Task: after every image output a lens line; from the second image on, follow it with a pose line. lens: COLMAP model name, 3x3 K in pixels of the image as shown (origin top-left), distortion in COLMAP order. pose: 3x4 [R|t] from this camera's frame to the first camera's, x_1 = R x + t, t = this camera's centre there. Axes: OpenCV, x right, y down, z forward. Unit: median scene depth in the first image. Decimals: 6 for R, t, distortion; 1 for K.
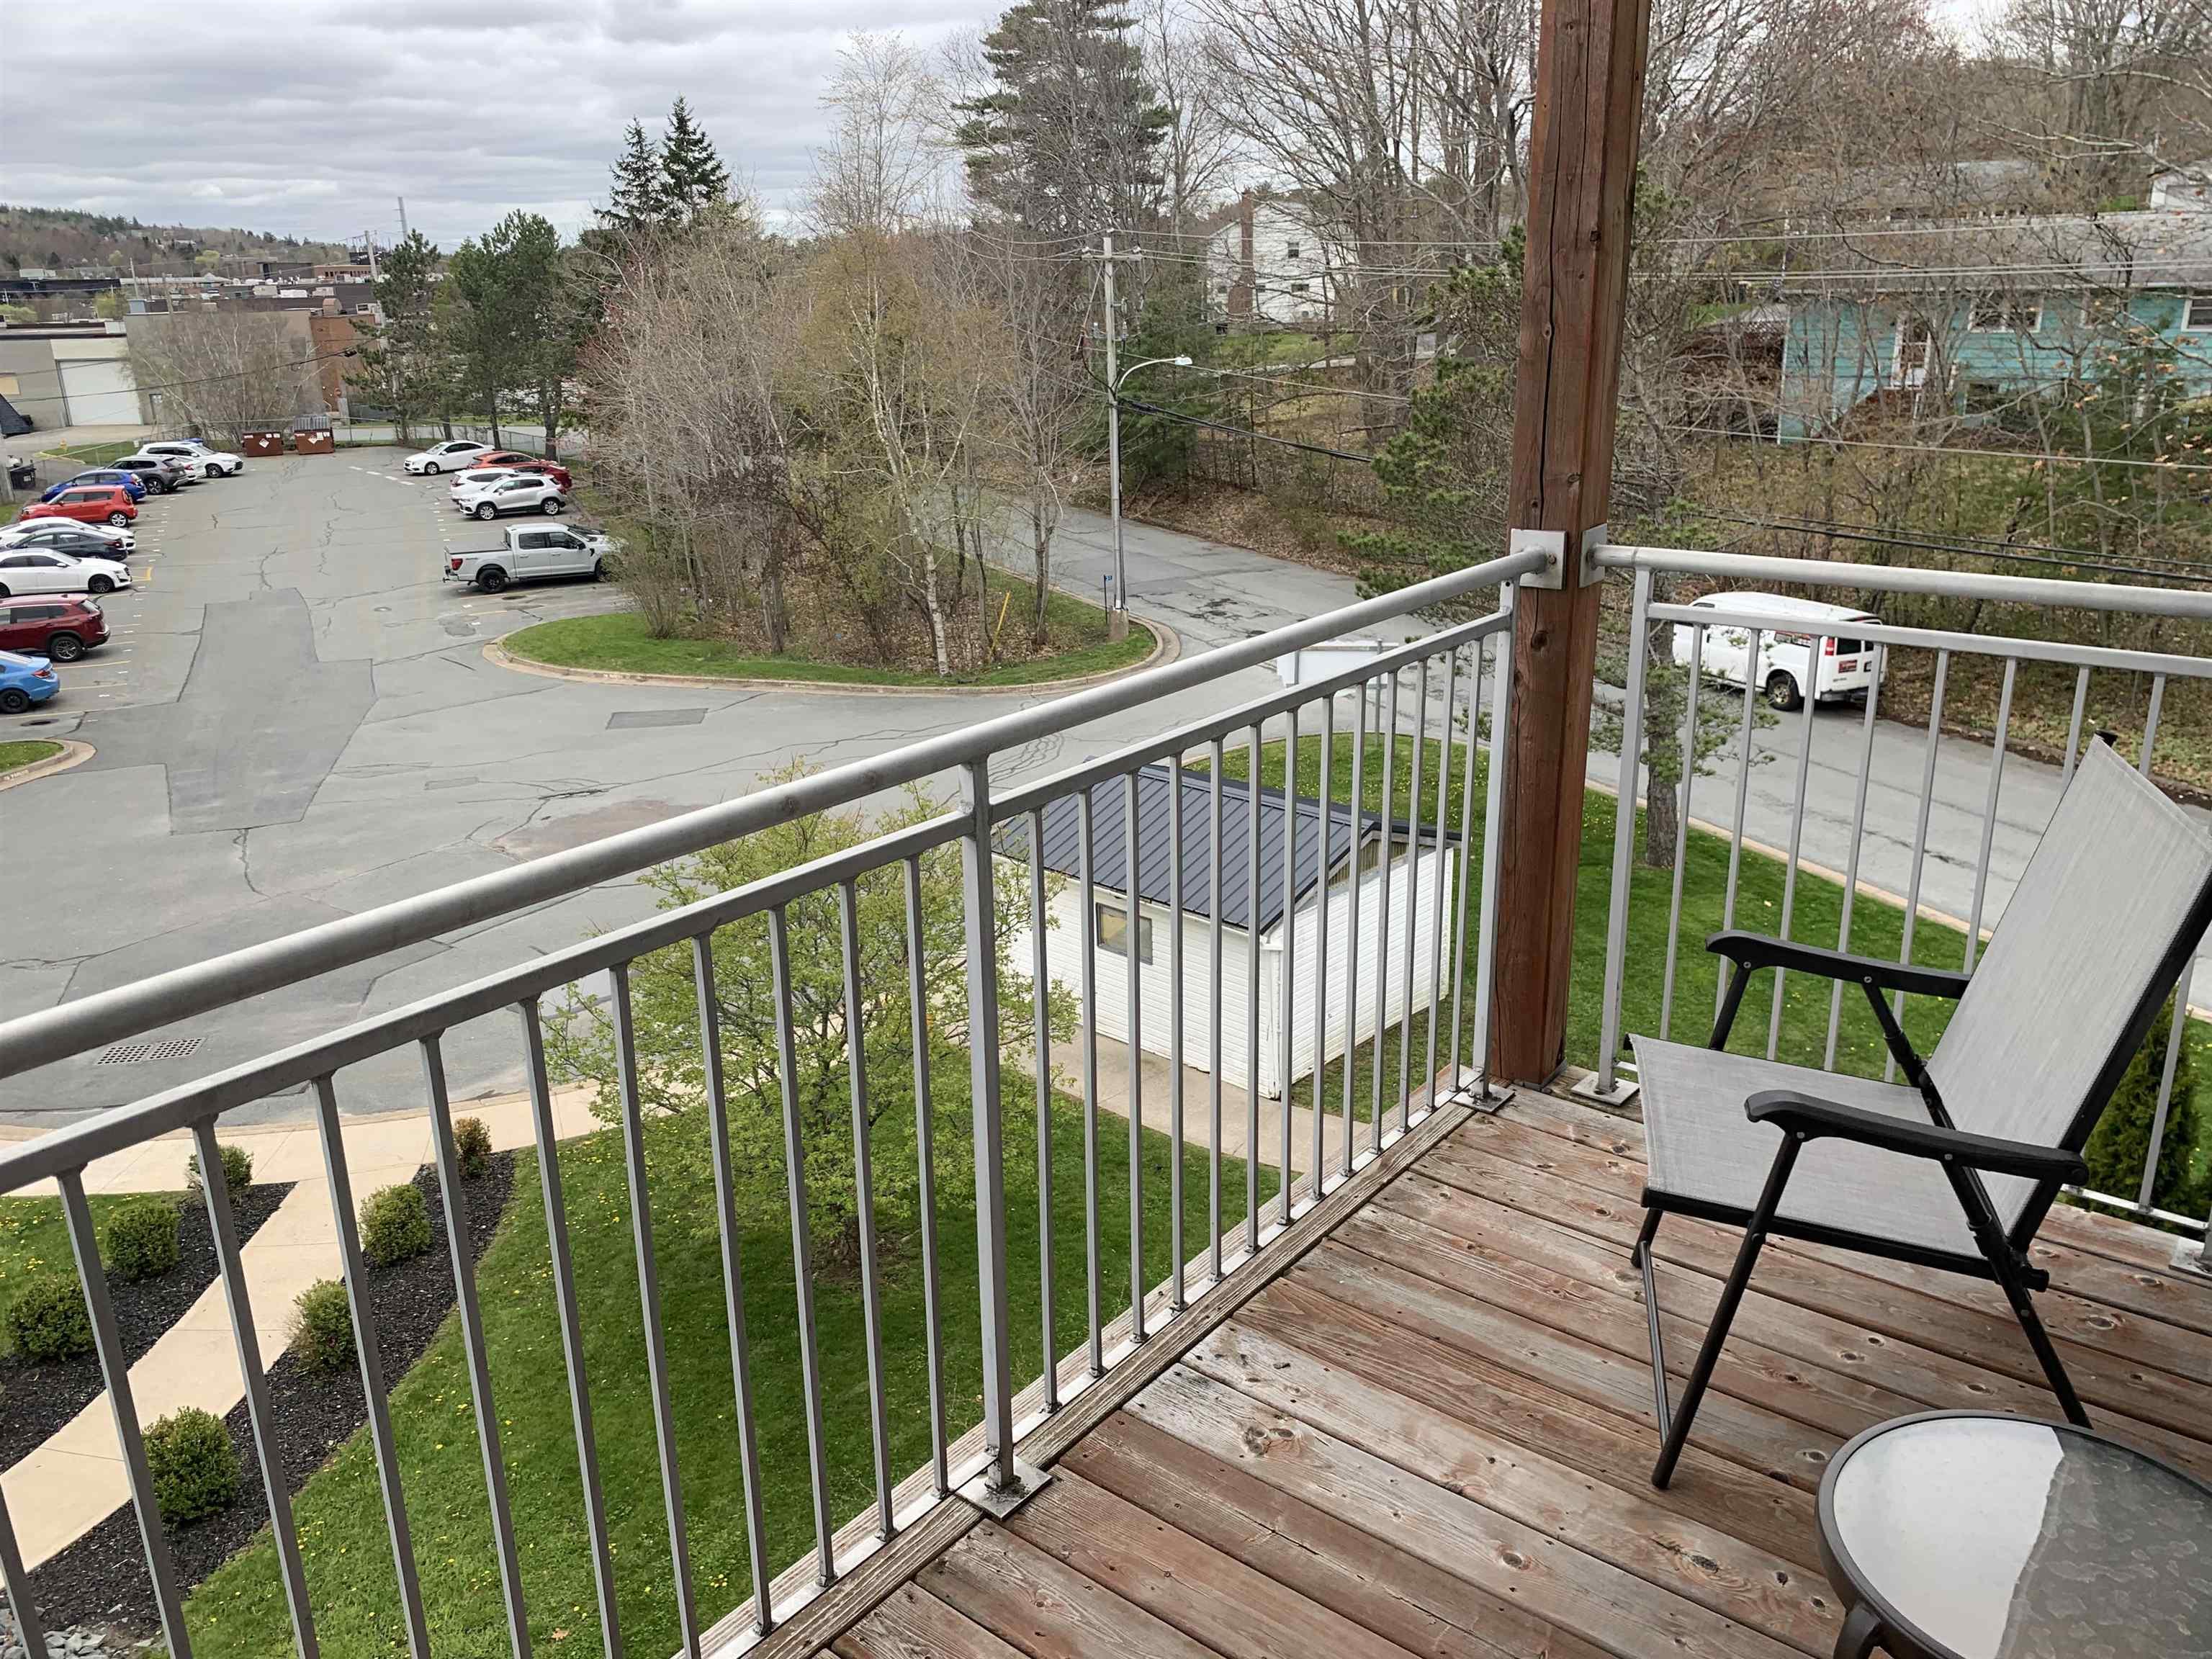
lens RADIAL K [[1687.3, 0, 1101.0], [0, 1687.3, 820.0], [0, 0, 1]] dist [0.011658, -0.014892]
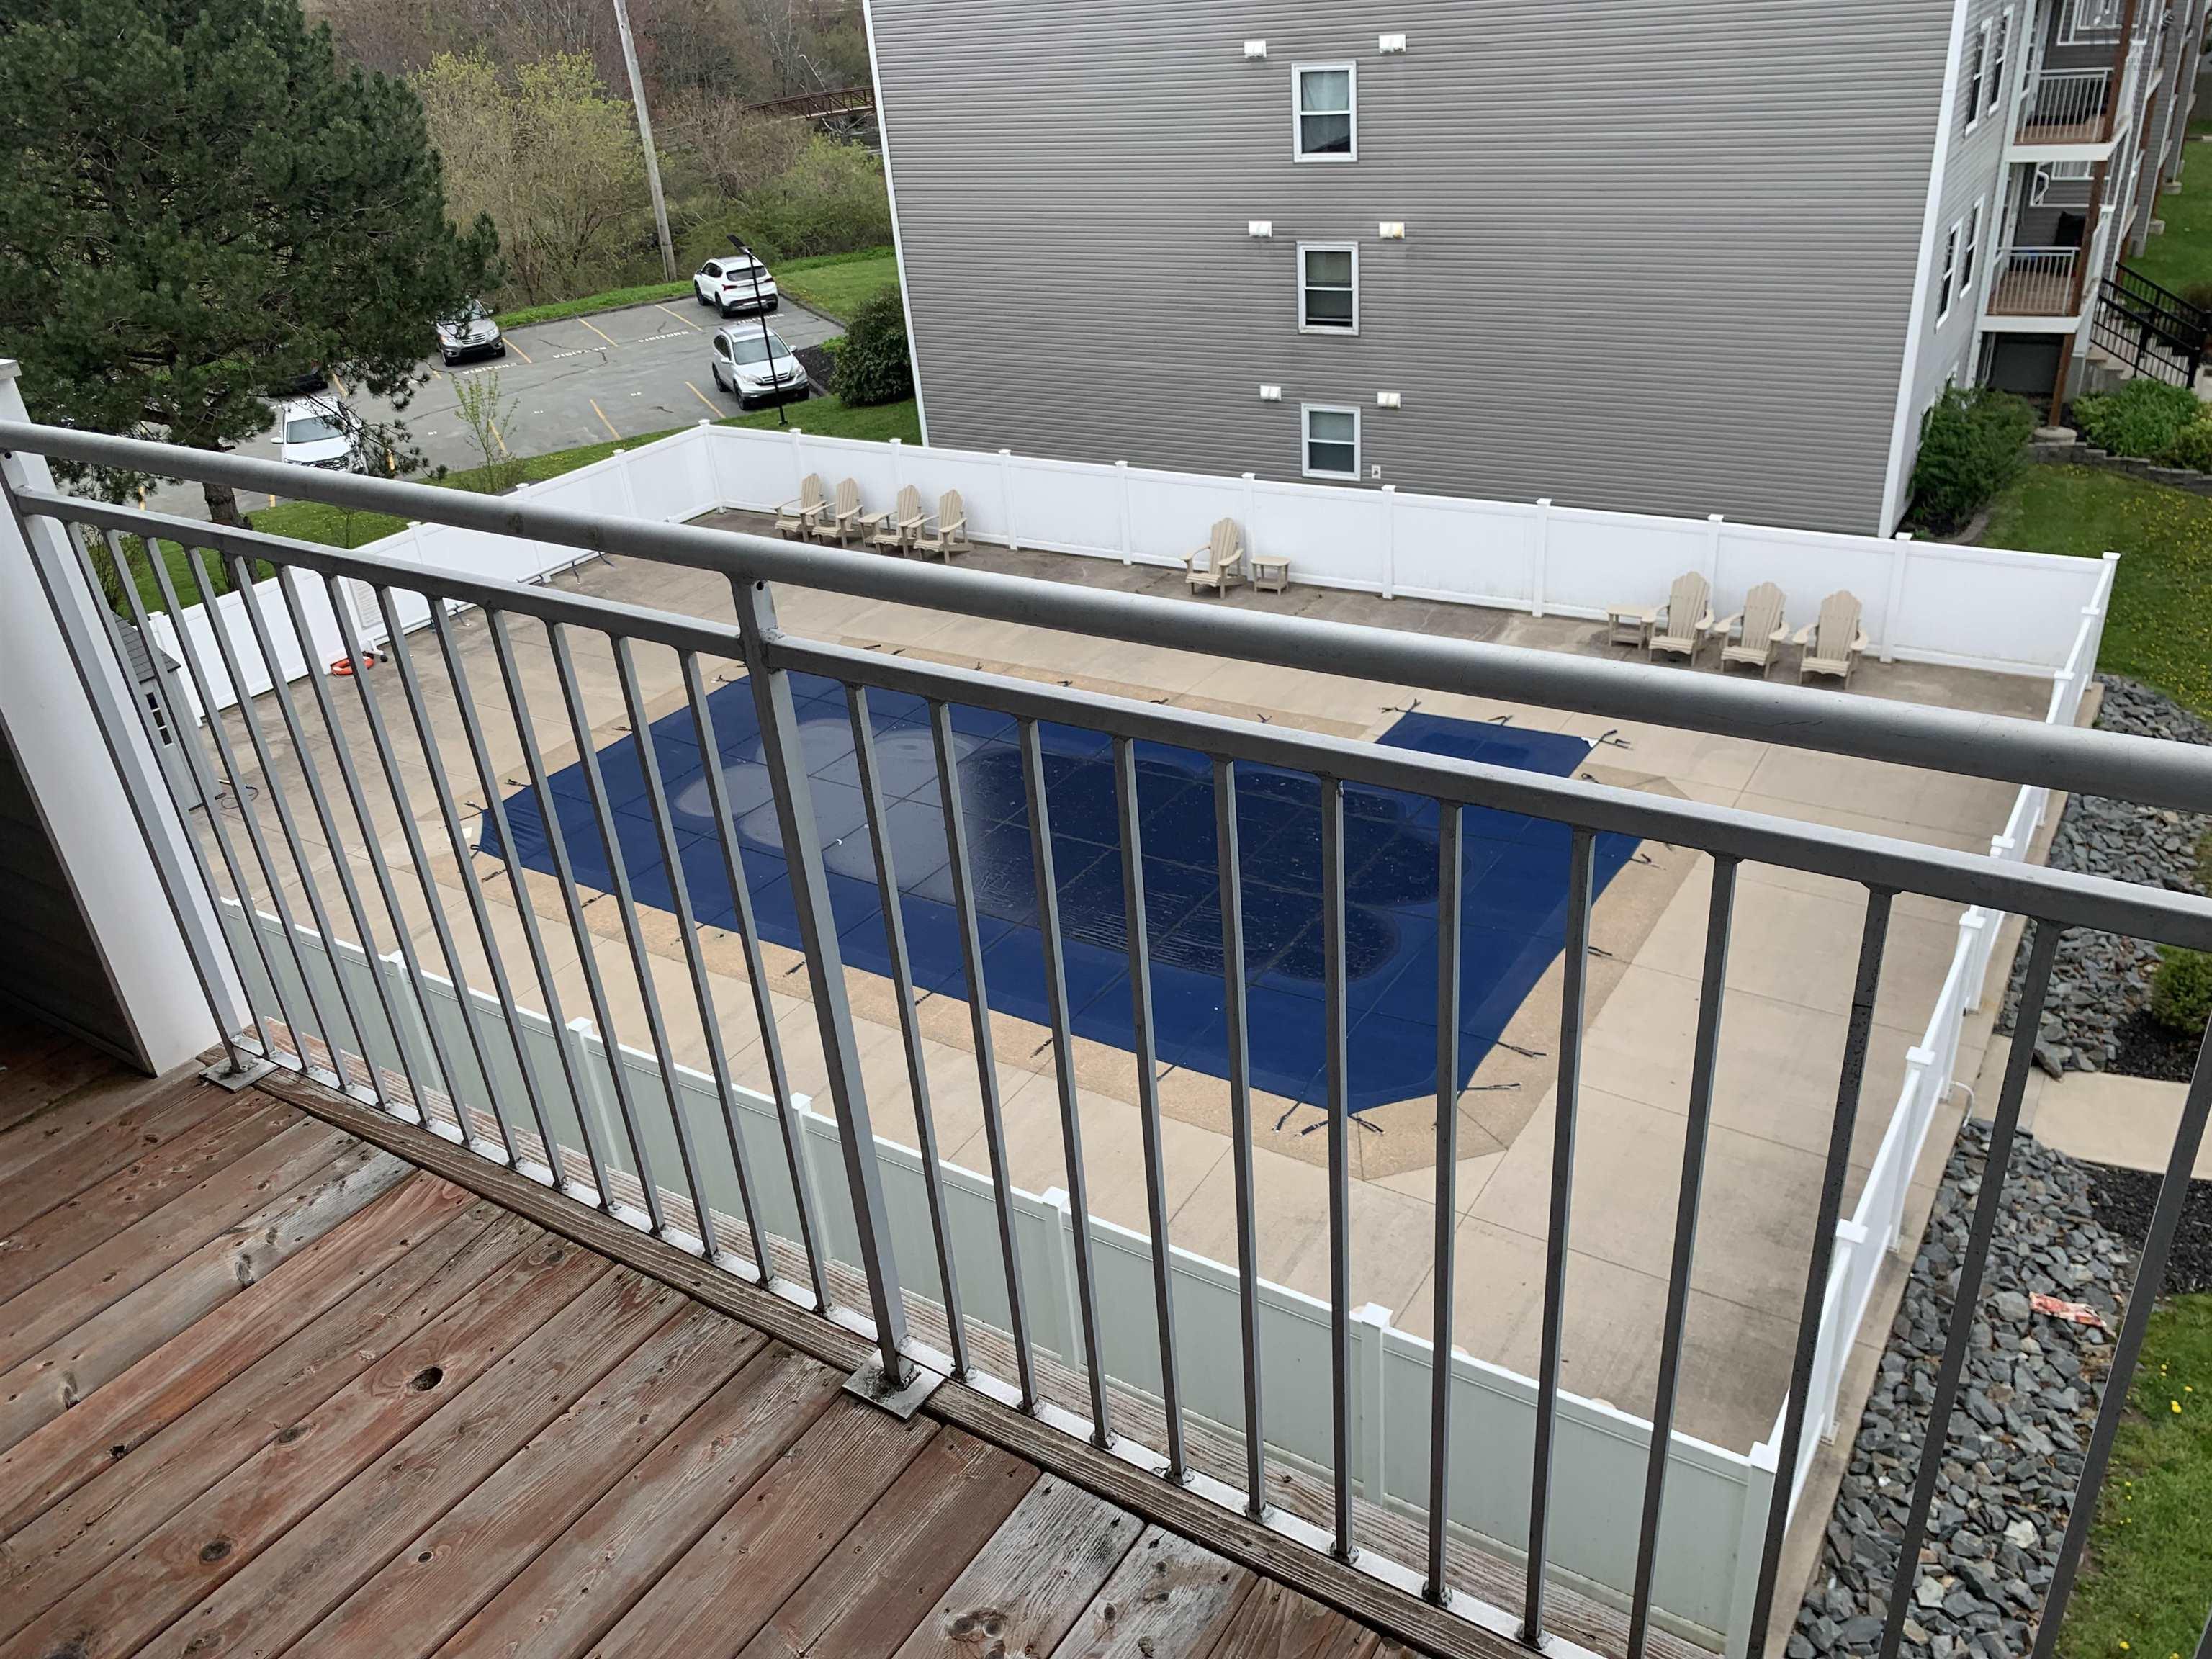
lens RADIAL K [[1687.3, 0, 1100.3], [0, 1687.3, 843.4], [0, 0, 1]] dist [0.011658, -0.014892]
pose [[0.096893, 0.482910, -0.870293, 0.092943], [-0.227552, 0.861996, 0.452971, -0.043742], [0.968933, 0.154147, 0.193409, 0.139460]]
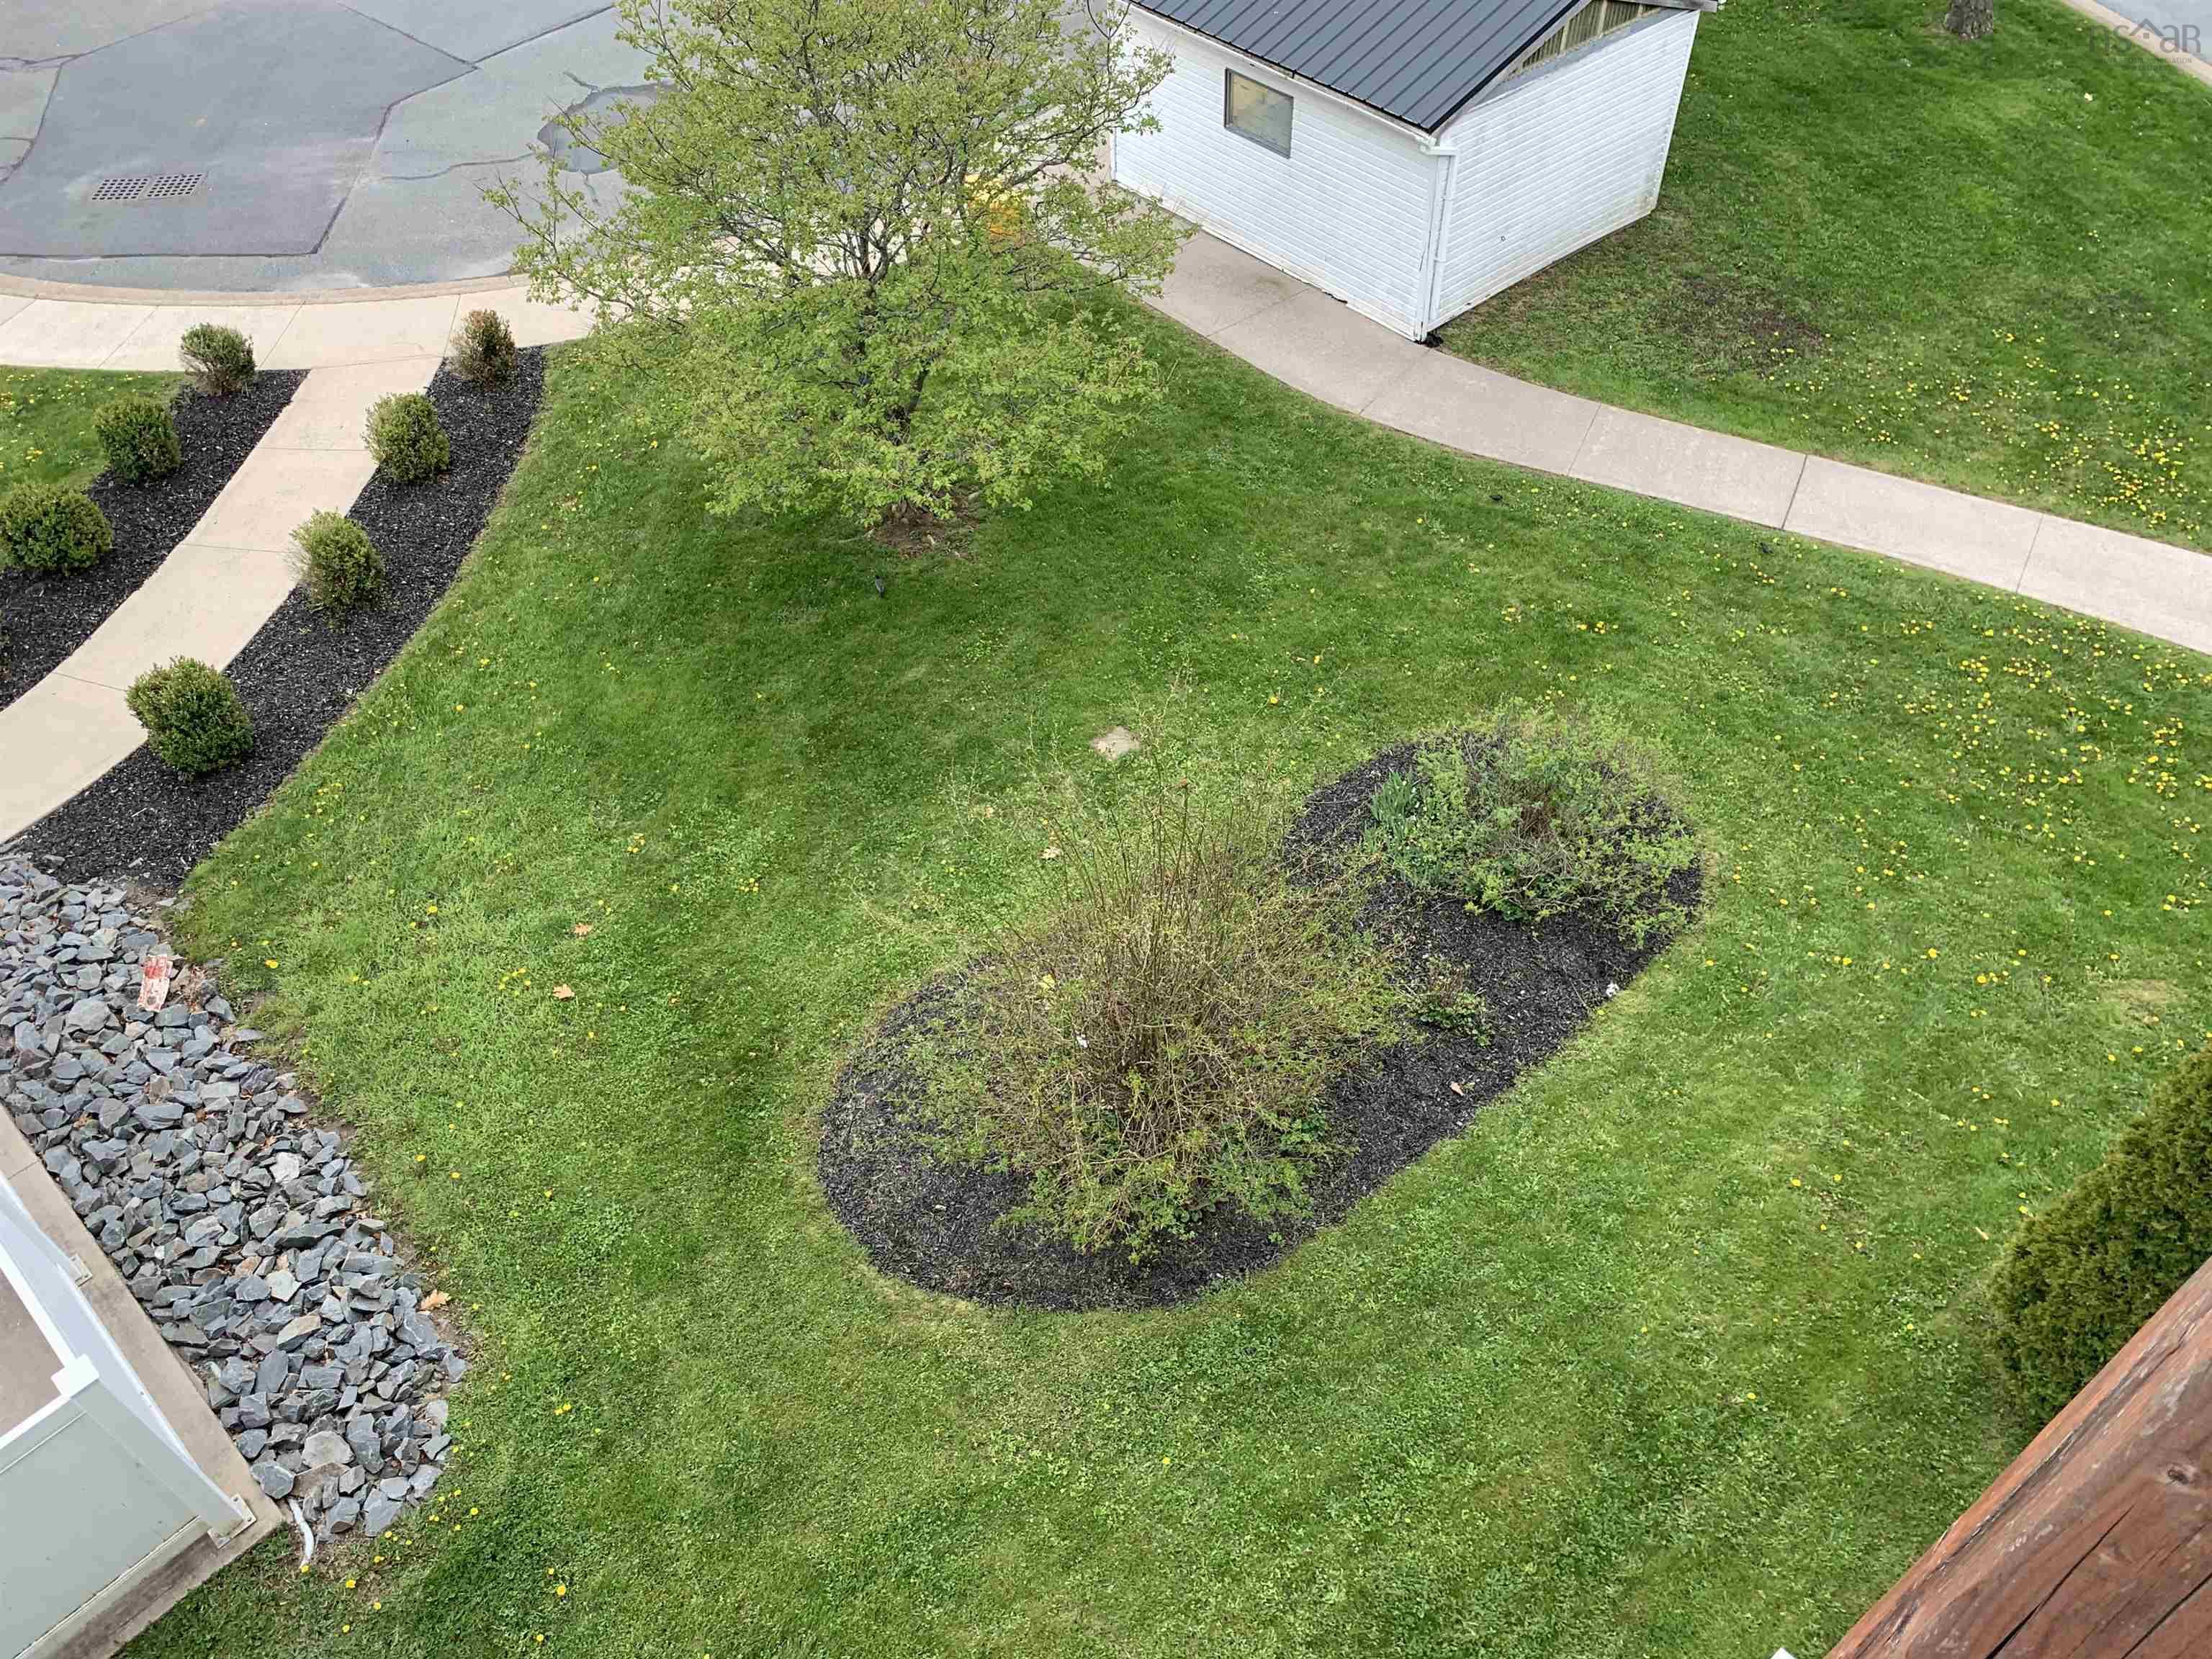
lens RADIAL K [[1687.3, 0, 1120.6], [0, 1687.3, 827.8], [0, 0, 1]] dist [0.011658, -0.014892]
pose [[0.995487, 0.076473, -0.056190, 0.026372], [-0.038953, 0.869226, 0.492878, -0.042494], [0.086534, -0.488464, 0.868282, 0.185297]]
